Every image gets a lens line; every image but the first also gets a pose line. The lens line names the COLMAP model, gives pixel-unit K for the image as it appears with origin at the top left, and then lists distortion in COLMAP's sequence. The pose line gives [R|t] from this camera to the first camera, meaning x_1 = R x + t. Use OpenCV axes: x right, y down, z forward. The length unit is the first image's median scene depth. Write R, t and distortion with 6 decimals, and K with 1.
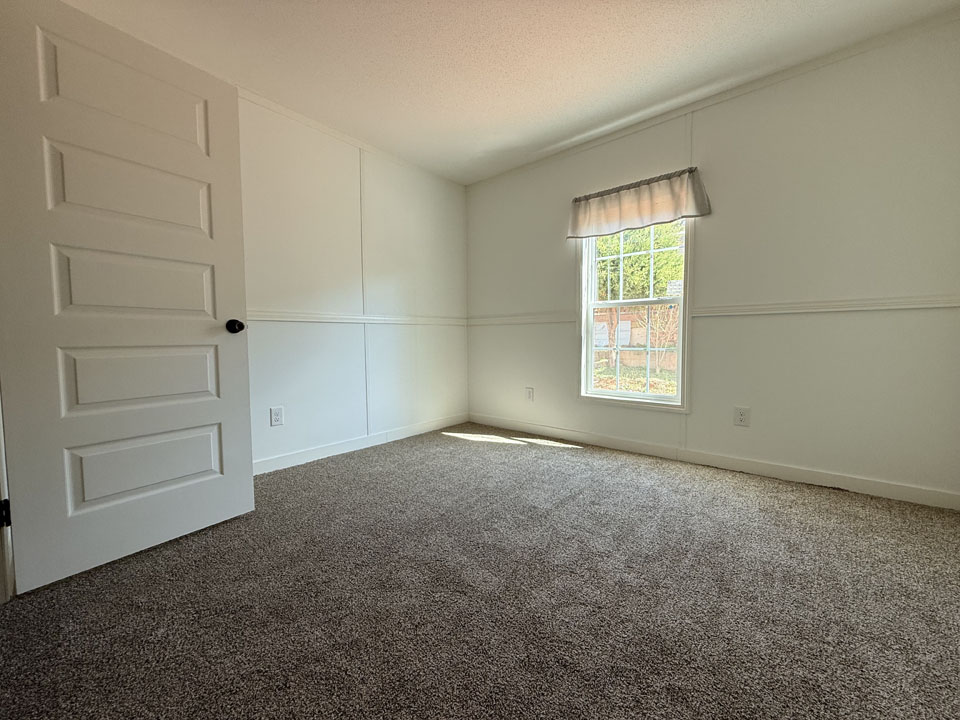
lens RADIAL K [[382.4, 0, 478.7], [0, 382.4, 359.2], [0, 0, 1]] dist [-0.000710, 0.000421]
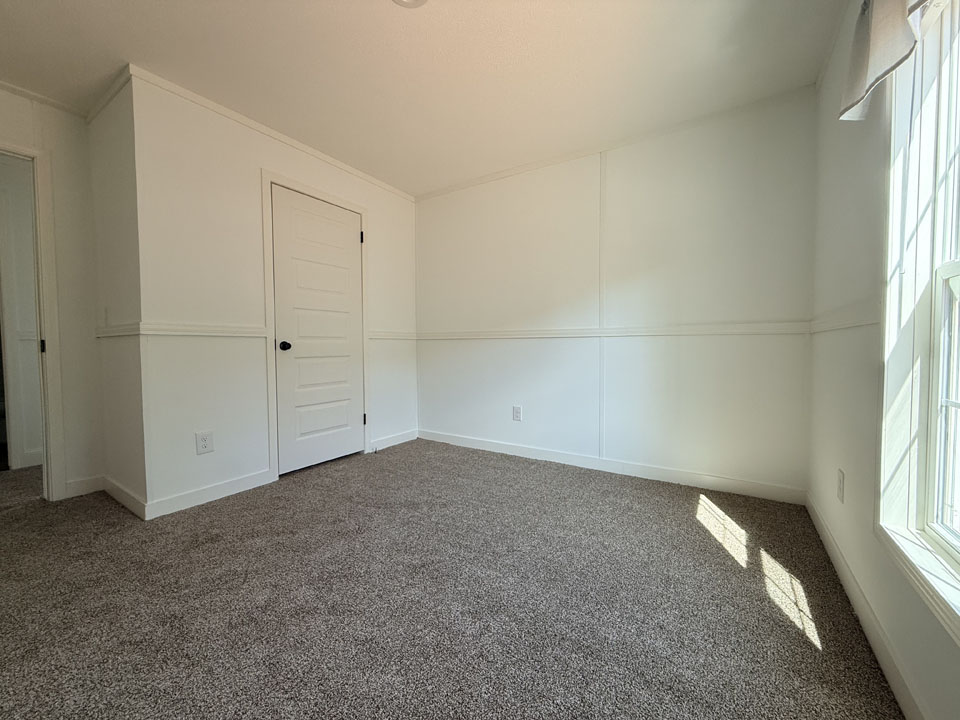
lens RADIAL K [[382.4, 0, 478.7], [0, 382.4, 359.2], [0, 0, 1]] dist [-0.000710, 0.000421]
pose [[0.130030, 0.033957, -0.990928, 0.606769], [-0.063502, 0.997647, 0.025854, -0.045506], [0.989474, 0.059564, 0.131881, 0.601615]]
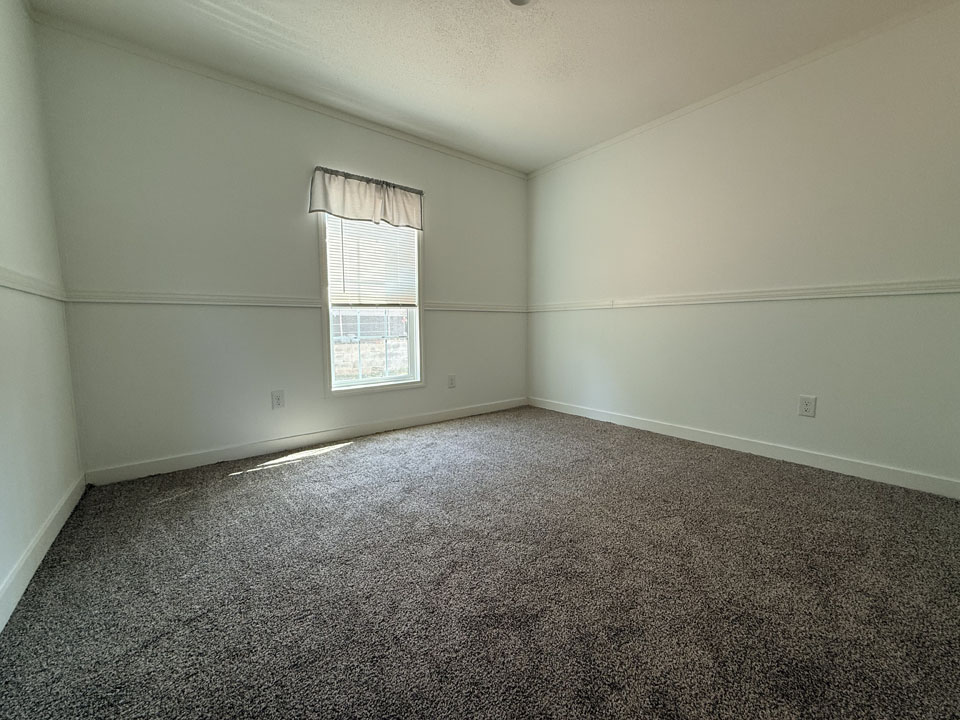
lens RADIAL K [[382.4, 0, 478.7], [0, 382.4, 359.2], [0, 0, 1]] dist [-0.000710, 0.000421]
pose [[0.211206, -0.085119, 0.973728, -0.570239], [0.059711, 0.995464, 0.074068, -0.026655], [-0.975616, 0.042499, 0.215331, 0.487030]]
